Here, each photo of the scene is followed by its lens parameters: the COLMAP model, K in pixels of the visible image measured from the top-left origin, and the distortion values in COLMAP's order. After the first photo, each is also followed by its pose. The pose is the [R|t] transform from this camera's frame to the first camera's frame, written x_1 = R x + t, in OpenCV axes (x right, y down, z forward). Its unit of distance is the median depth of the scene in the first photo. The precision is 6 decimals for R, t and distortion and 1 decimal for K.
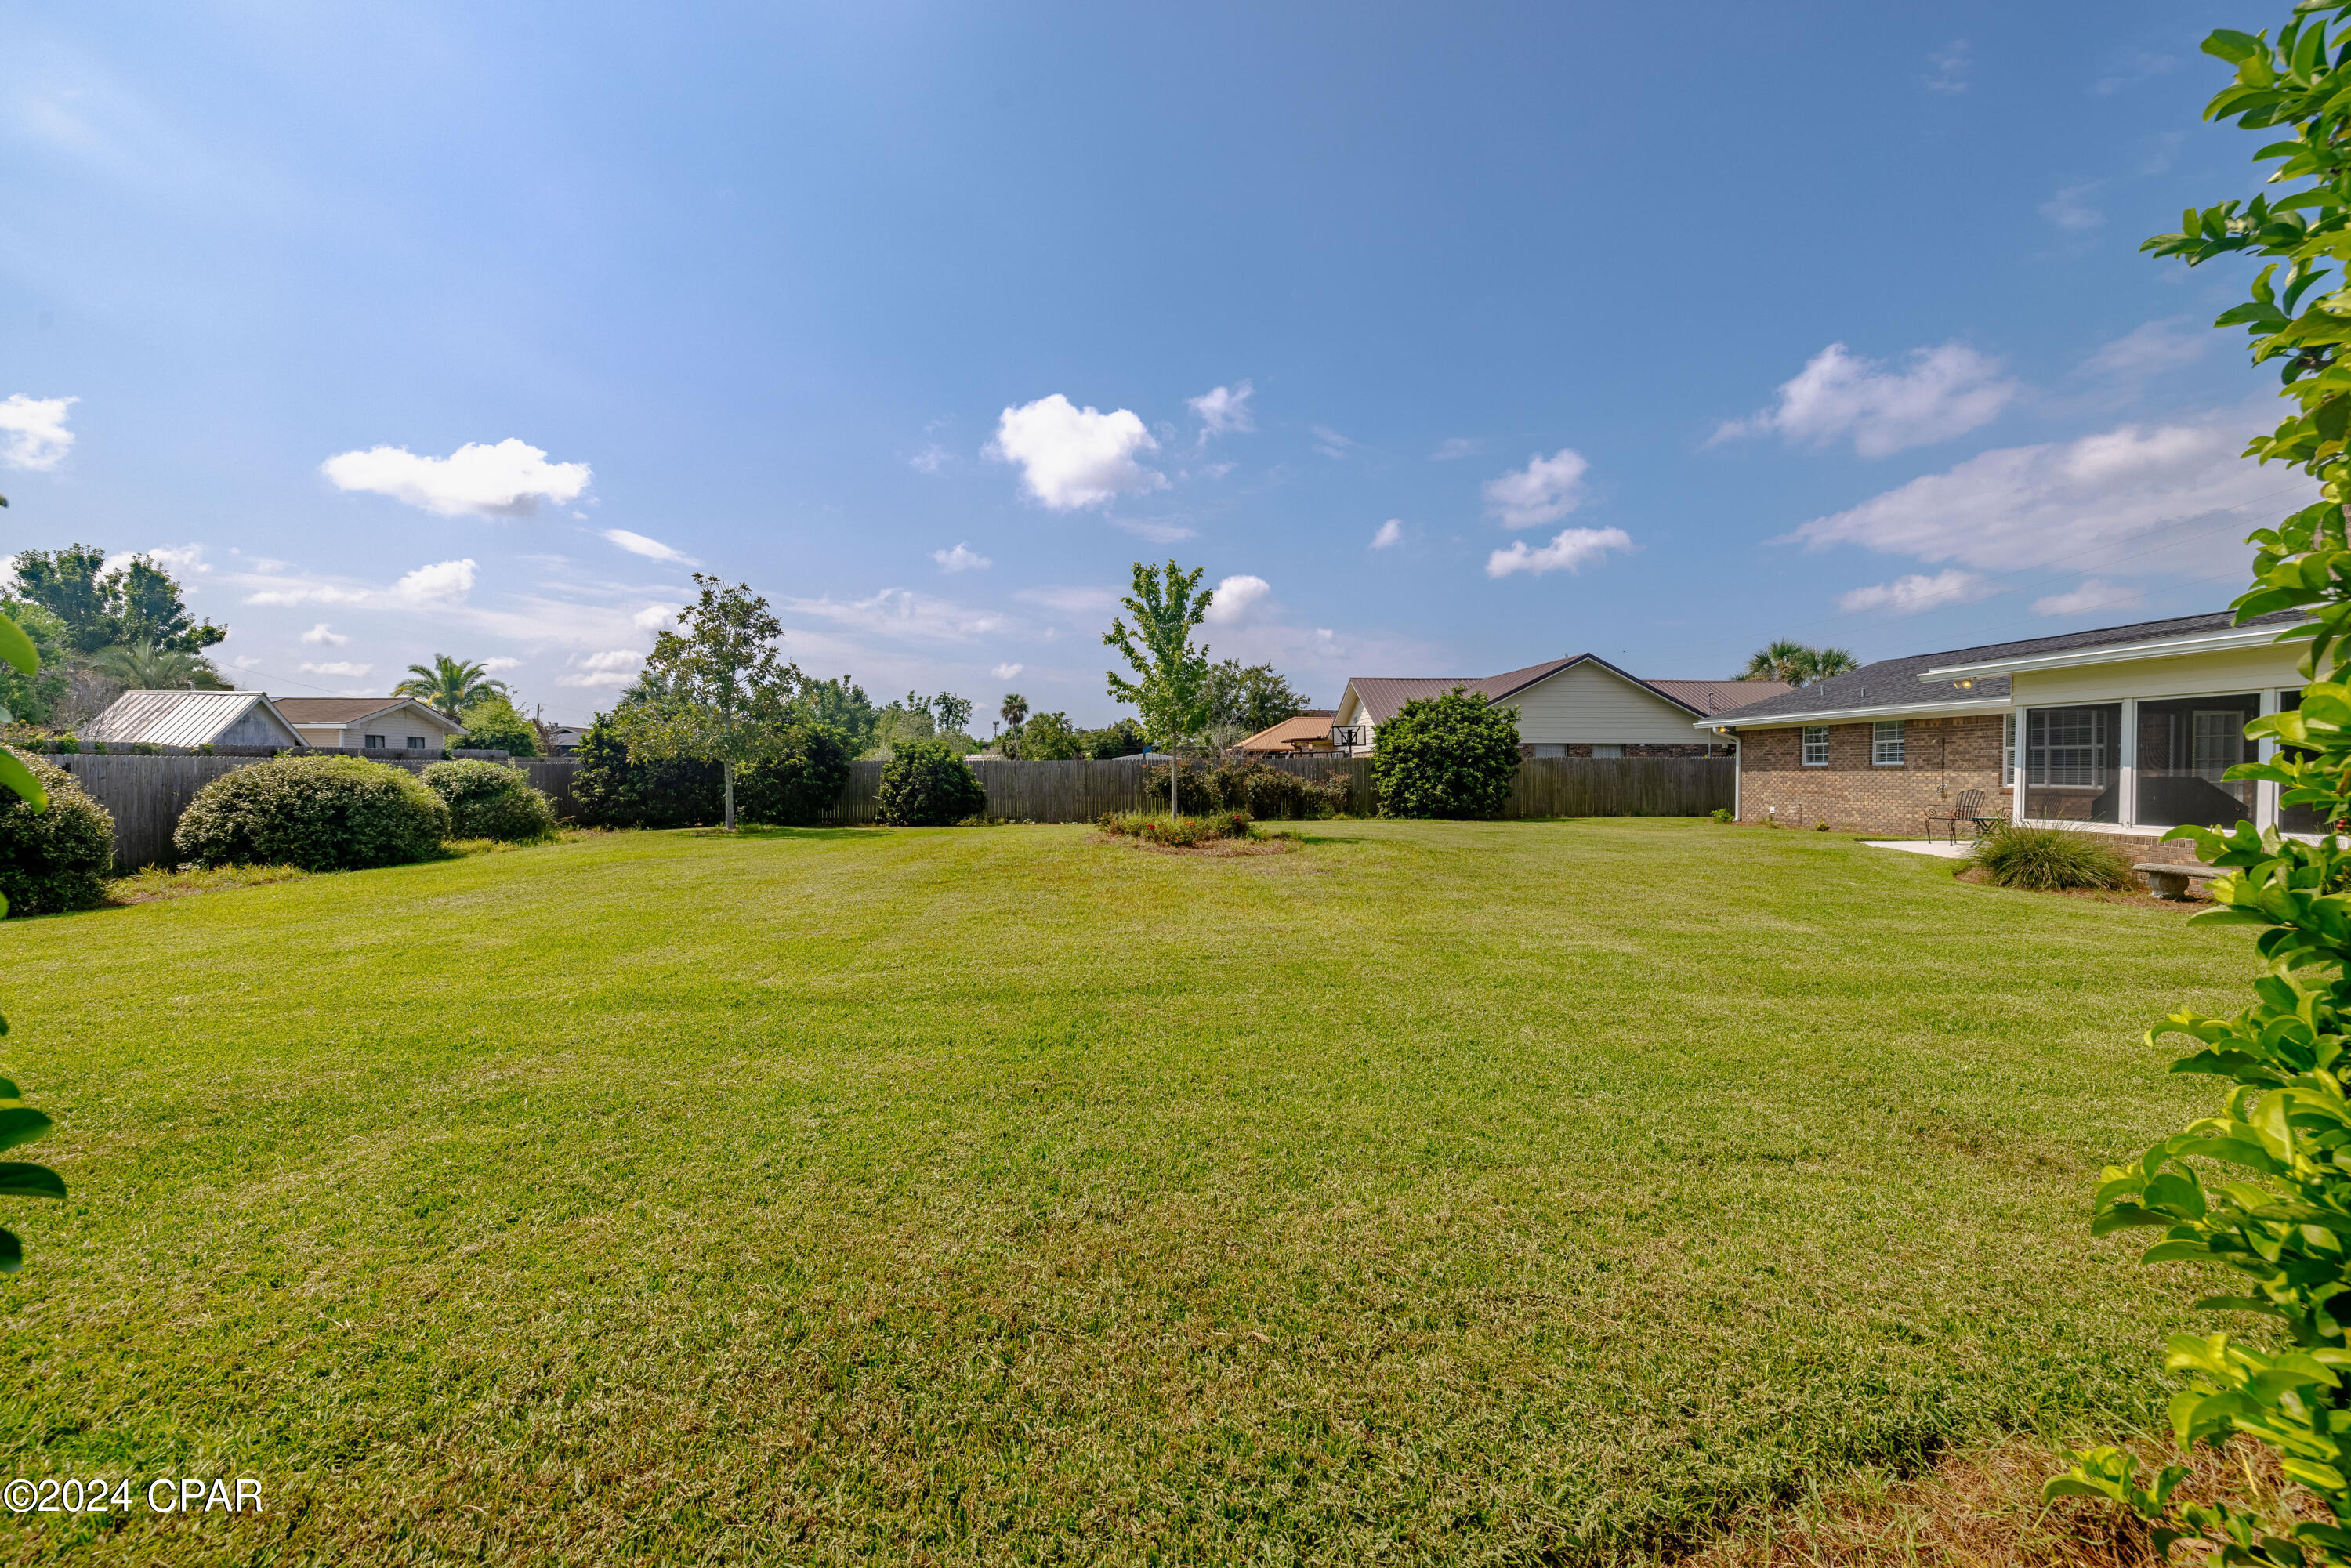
lens RADIAL K [[996.4, 0, 1162.6], [0, 996.4, 759.1], [0, 0, 1]] dist [-0.002073, 0.002479]
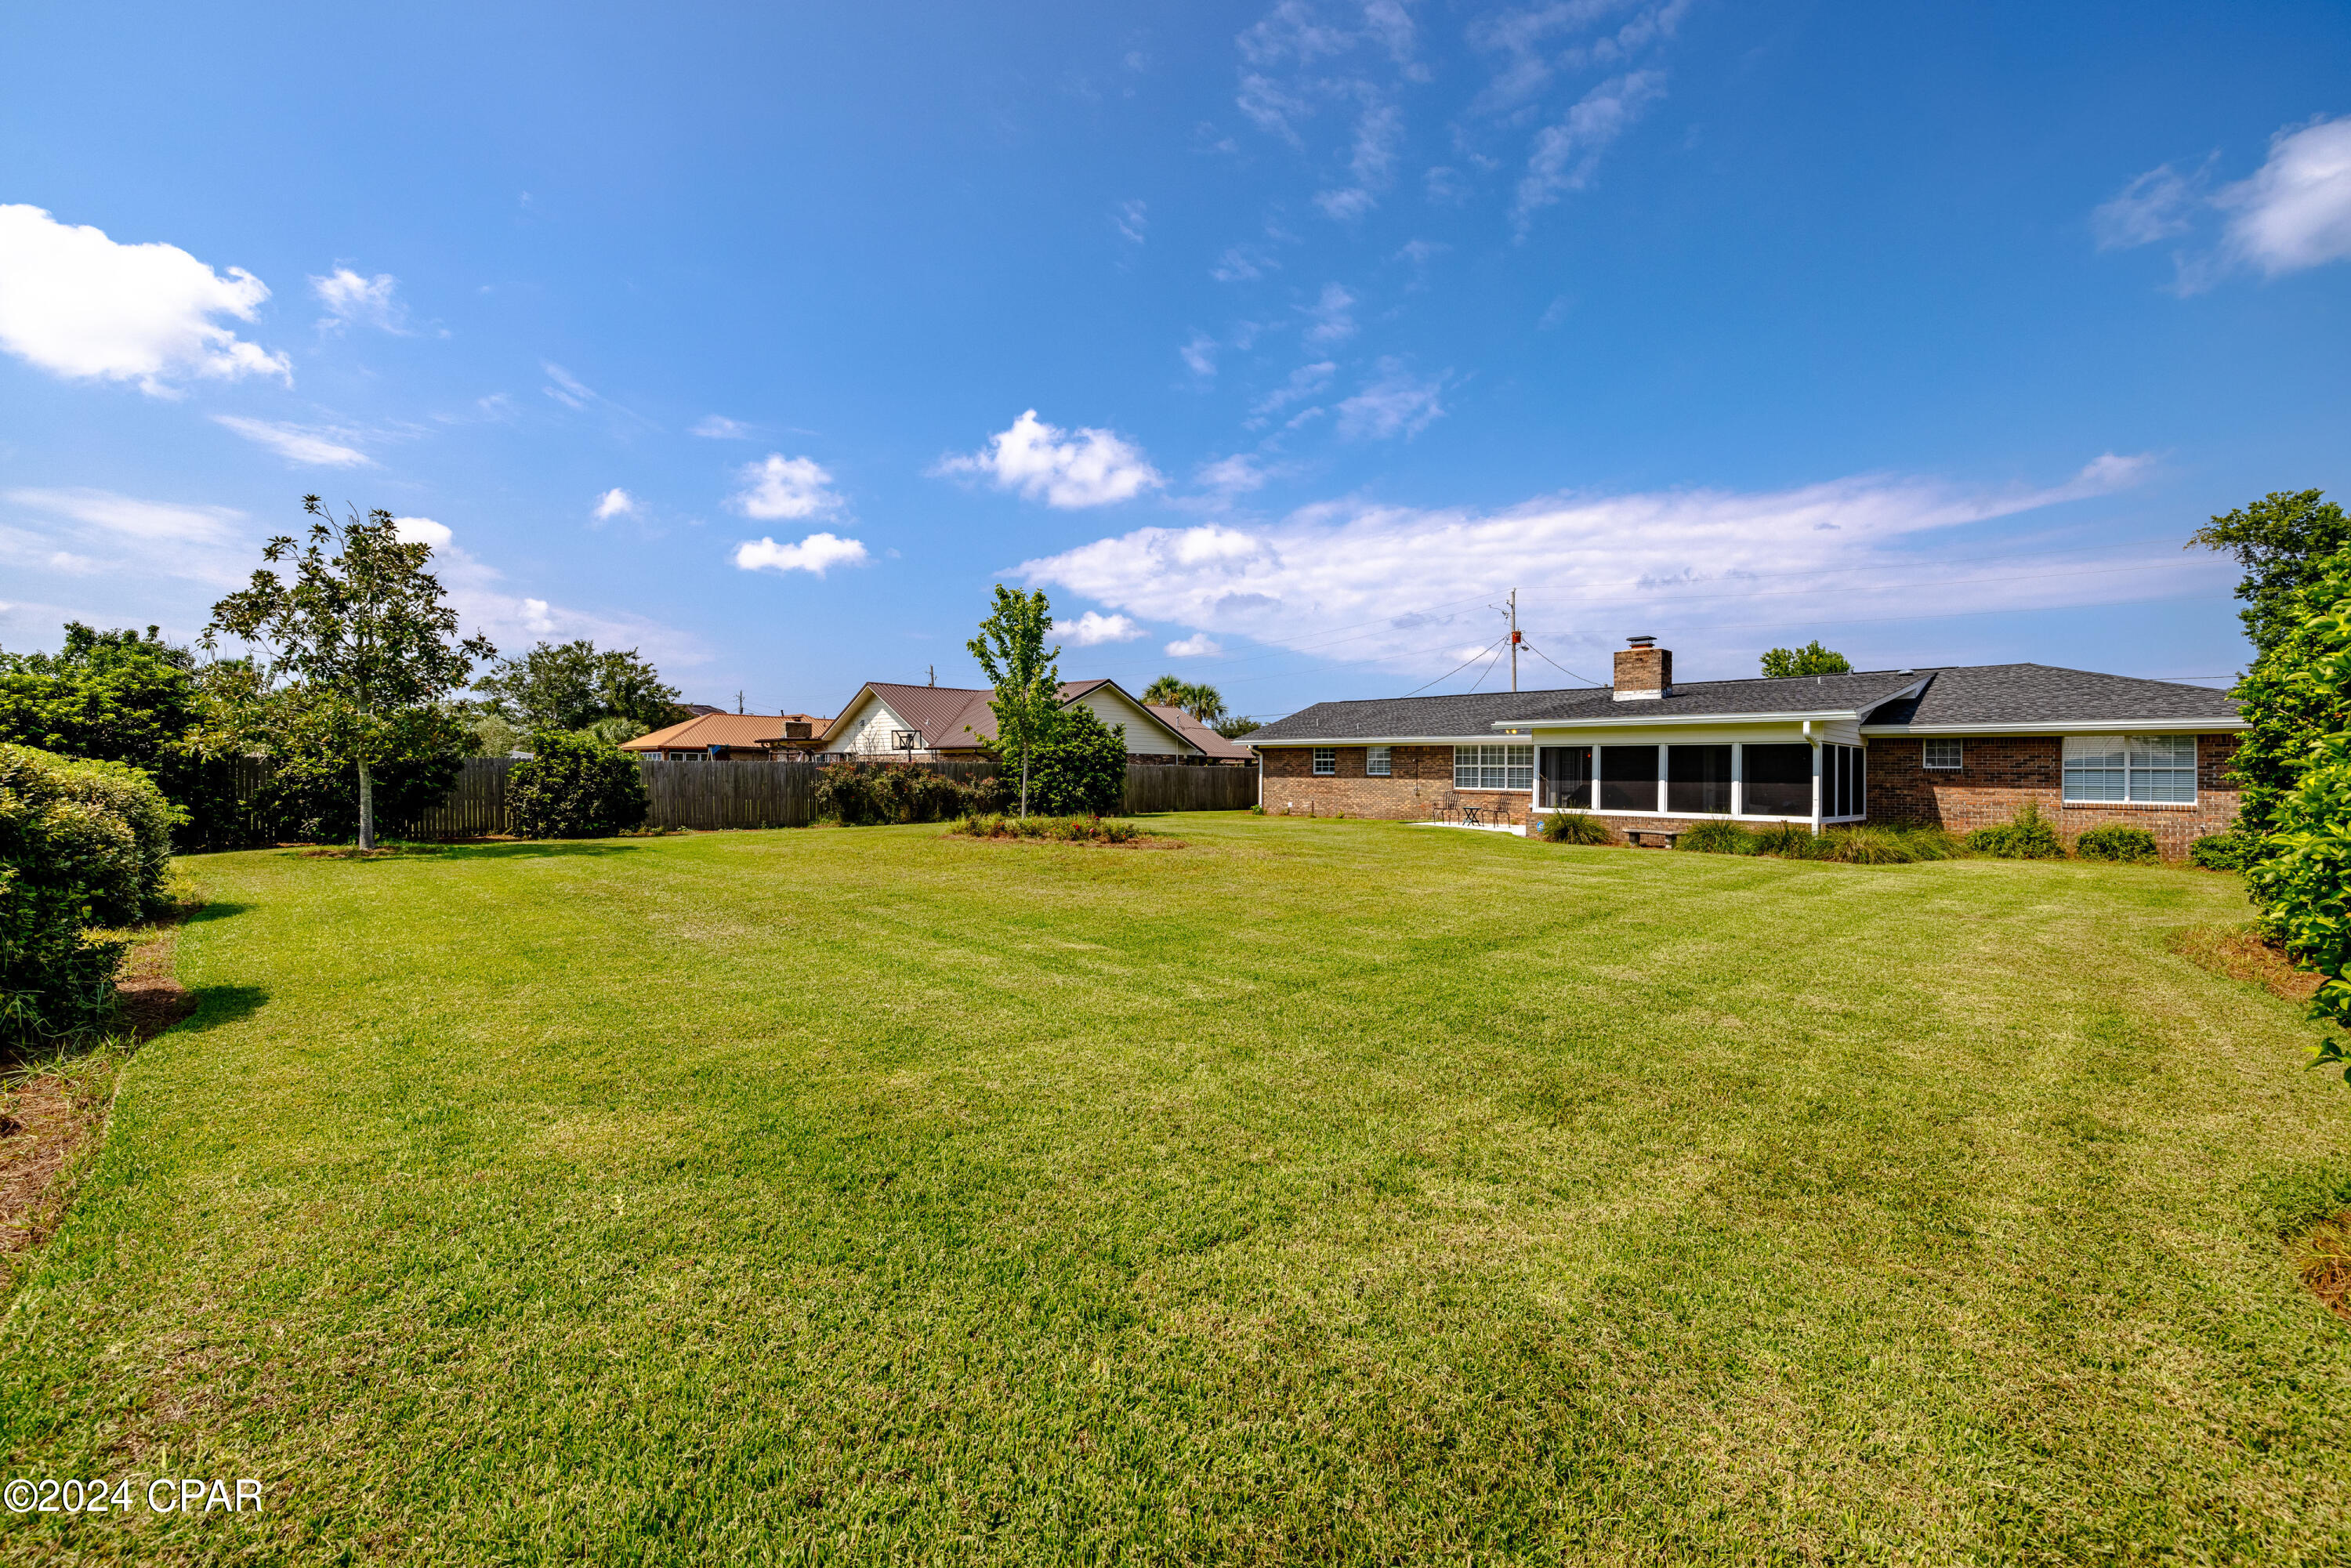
lens RADIAL K [[996.4, 0, 1162.9], [0, 996.4, 782.1], [0, 0, 1]] dist [-0.002073, 0.002479]
pose [[0.756037, 0.002436, 0.654524, -0.468225], [-0.018065, 0.999690, 0.017146, -0.002896], [-0.654279, -0.024787, 0.755847, 0.045974]]
